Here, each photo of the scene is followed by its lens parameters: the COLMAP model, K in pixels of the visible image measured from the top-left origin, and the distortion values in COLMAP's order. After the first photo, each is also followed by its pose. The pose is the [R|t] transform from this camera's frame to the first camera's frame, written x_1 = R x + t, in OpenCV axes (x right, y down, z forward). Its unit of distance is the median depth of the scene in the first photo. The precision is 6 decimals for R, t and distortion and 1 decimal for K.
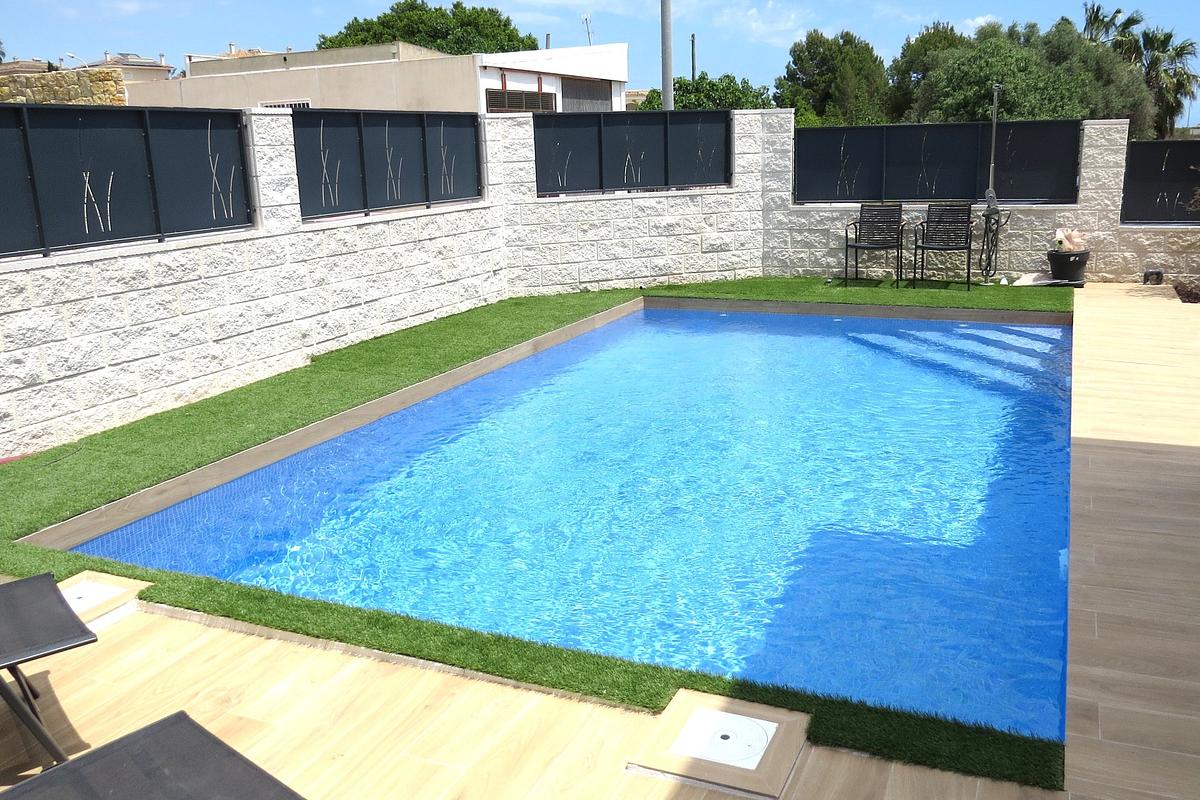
lens RADIAL K [[1022.2, 0, 608.6], [0, 1022.2, 399.3], [0, 0, 1]] dist [-0.025883, 0.013216]
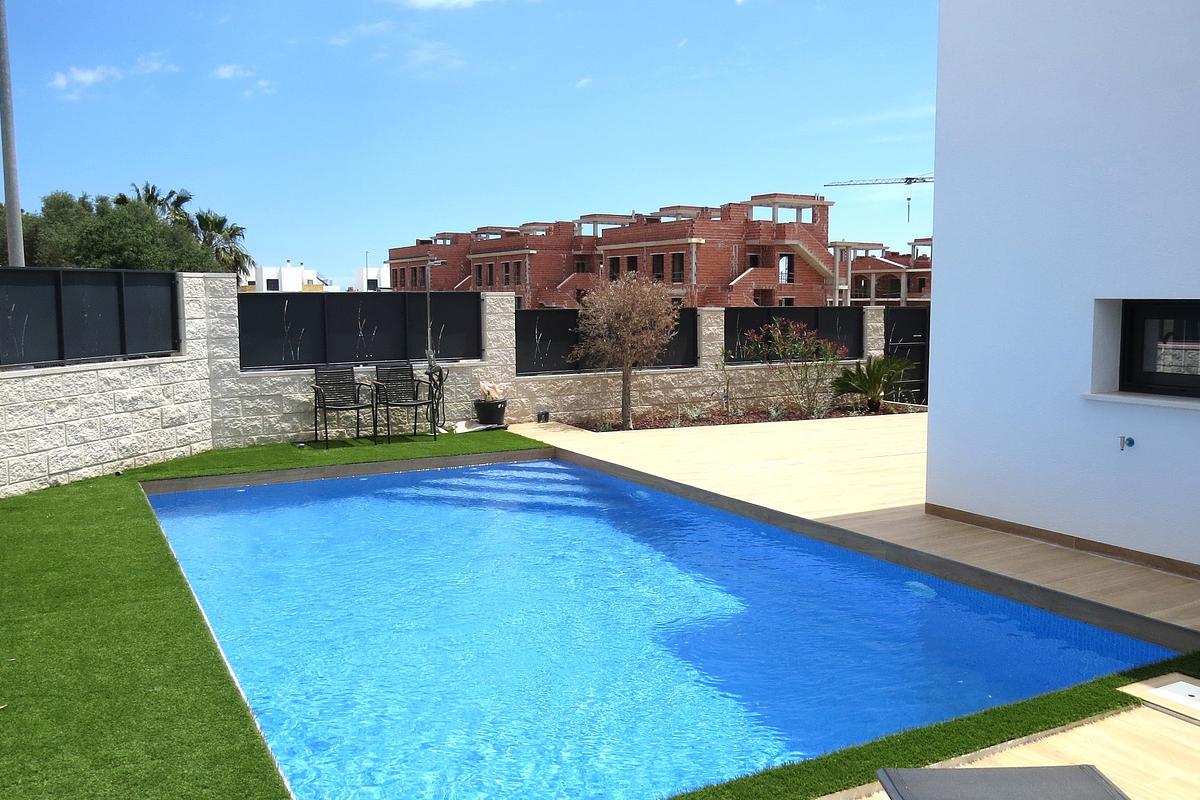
lens RADIAL K [[1022.2, 0, 608.6], [0, 1022.2, 399.3], [0, 0, 1]] dist [-0.025883, 0.013216]
pose [[0.610493, -0.055812, 0.790053, -0.375155], [0.183497, 0.980340, -0.072539, -0.033748], [-0.770472, 0.189257, 0.608732, 0.164761]]
